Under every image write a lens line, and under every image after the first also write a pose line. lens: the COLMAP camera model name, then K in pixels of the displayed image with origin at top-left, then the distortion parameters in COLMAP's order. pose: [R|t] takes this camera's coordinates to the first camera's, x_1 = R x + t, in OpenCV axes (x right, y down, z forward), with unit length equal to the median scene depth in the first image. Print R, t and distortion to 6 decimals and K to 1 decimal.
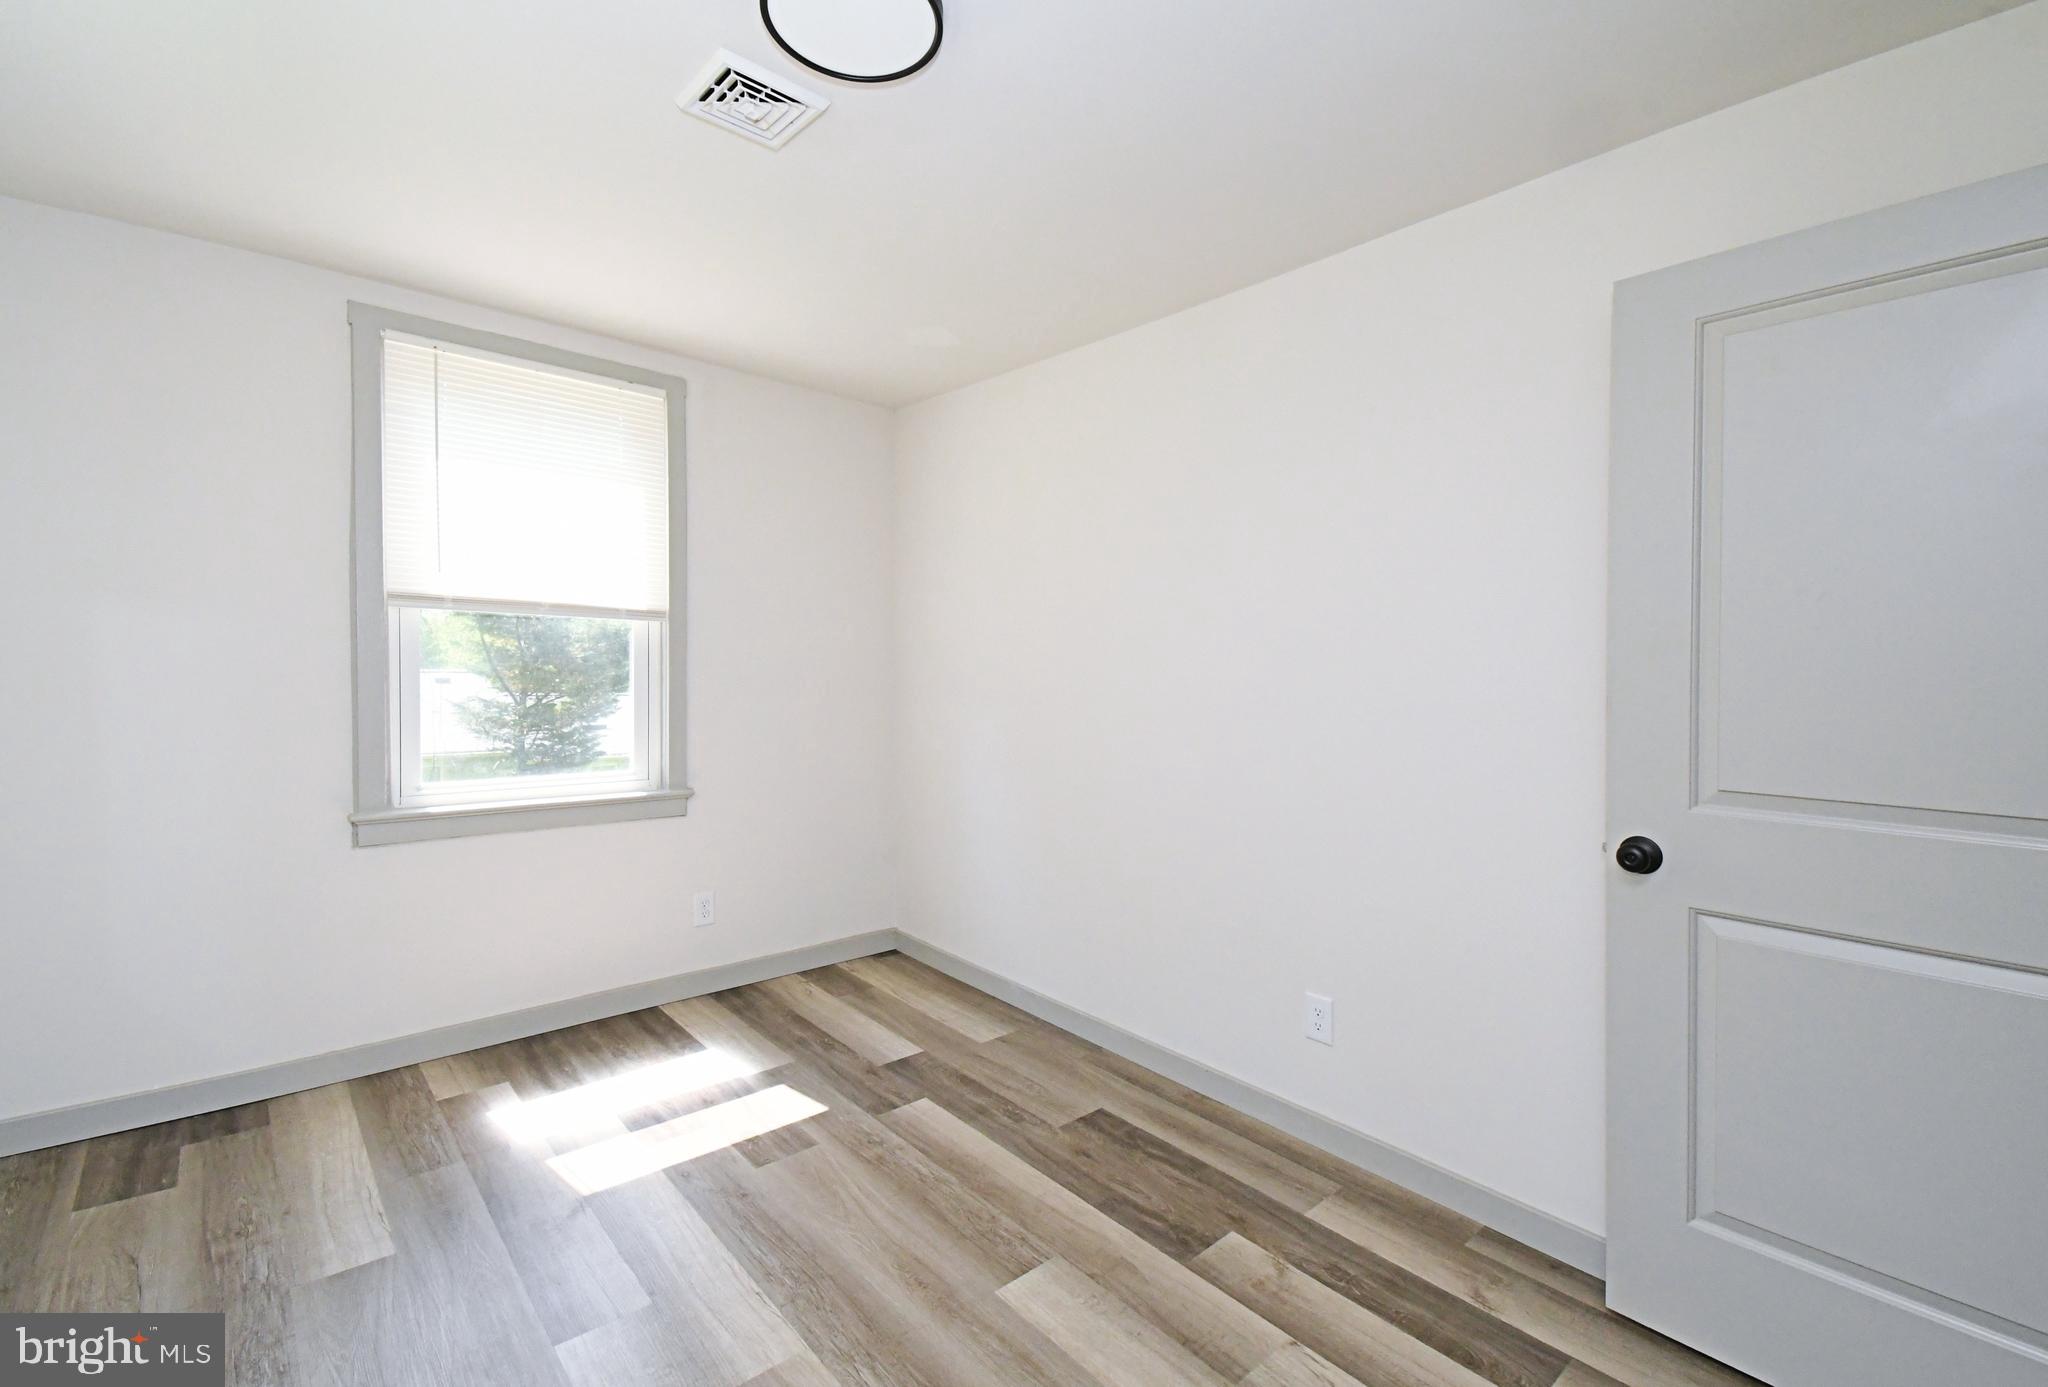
lens RADIAL K [[901.5, 0, 1023.2], [0, 901.5, 675.5], [0, 0, 1]] dist [0.034495, -0.015519]
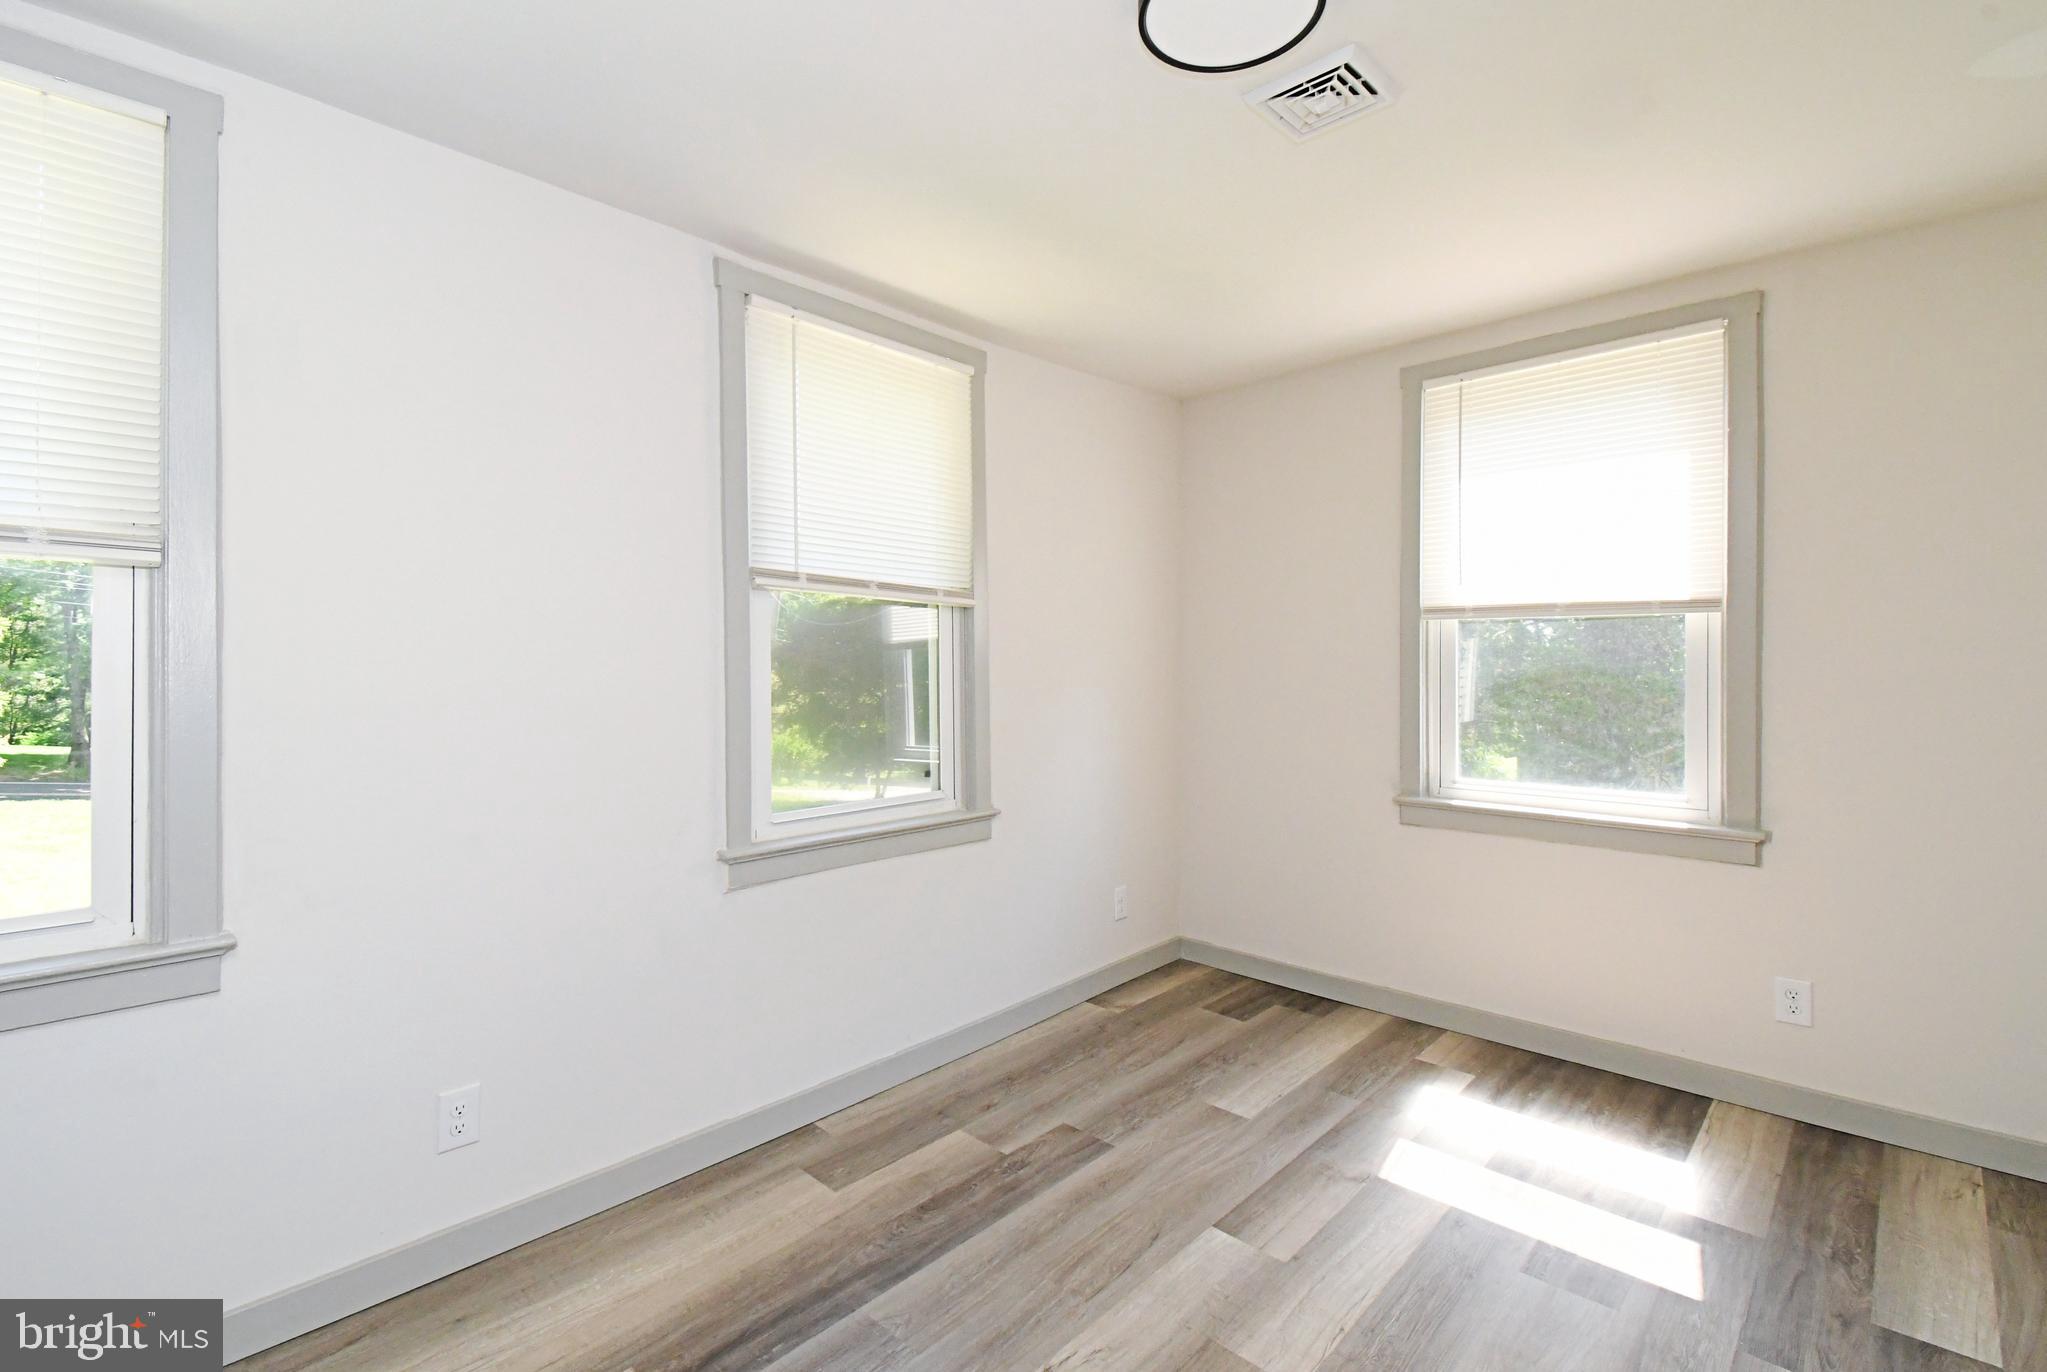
lens RADIAL K [[937.5, 0, 1007.1], [0, 937.5, 665.5], [0, 0, 1]] dist [0.023332, -0.000405]
pose [[0.084400, -0.012520, -0.996353, 0.456626], [-0.001942, 0.999917, -0.012729, -0.001824], [0.996430, 0.003009, 0.084368, 0.383793]]
